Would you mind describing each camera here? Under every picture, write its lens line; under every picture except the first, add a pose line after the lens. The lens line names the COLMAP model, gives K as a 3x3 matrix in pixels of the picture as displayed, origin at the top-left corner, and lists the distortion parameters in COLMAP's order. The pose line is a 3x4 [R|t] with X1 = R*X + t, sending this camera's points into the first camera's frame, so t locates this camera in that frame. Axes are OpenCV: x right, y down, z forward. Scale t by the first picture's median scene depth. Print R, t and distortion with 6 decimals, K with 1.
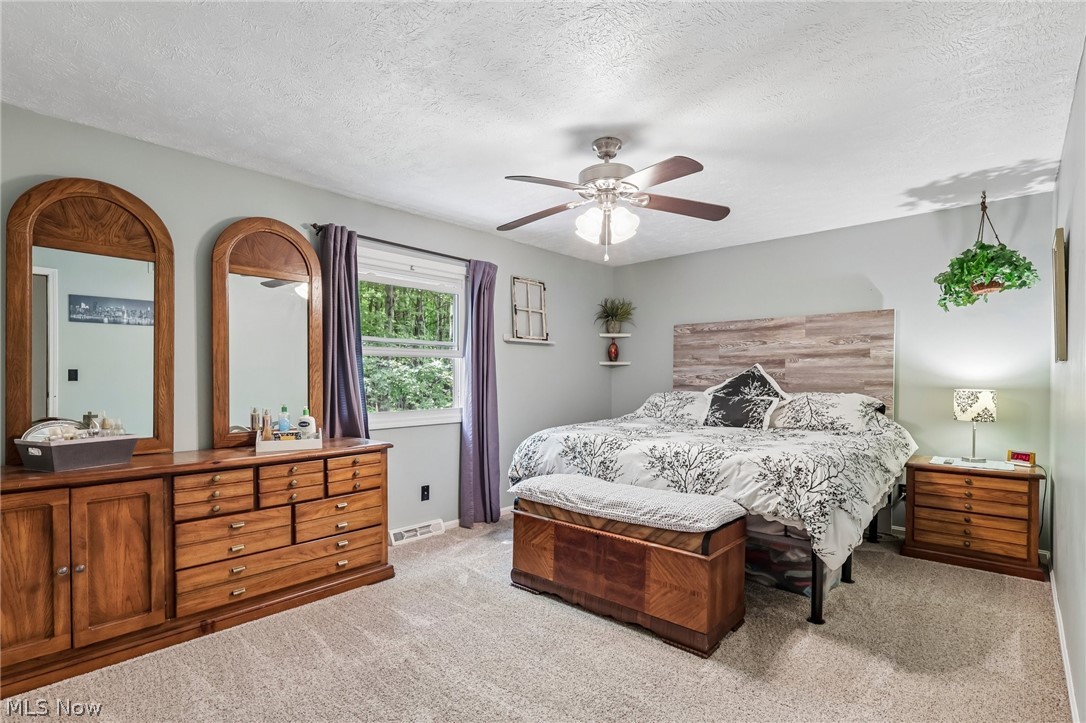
lens RADIAL K [[510.5, 0, 538.7], [0, 510.5, 372.6], [0, 0, 1]] dist [-0.000633, 0.000919]
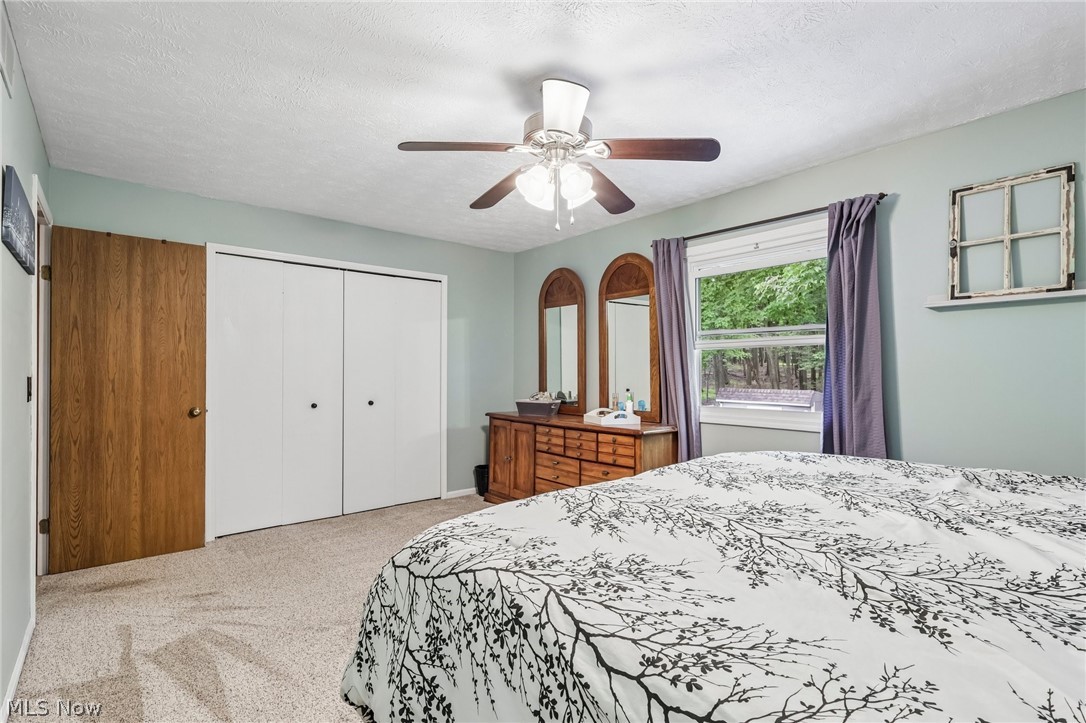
lens RADIAL K [[510.5, 0, 538.7], [0, 510.5, 372.6], [0, 0, 1]] dist [-0.000633, 0.000919]
pose [[-0.120816, -0.001937, -0.992673, 0.834270], [0.006935, 0.999972, -0.002795, 0.013790], [0.992651, -0.007222, -0.120799, 0.923662]]
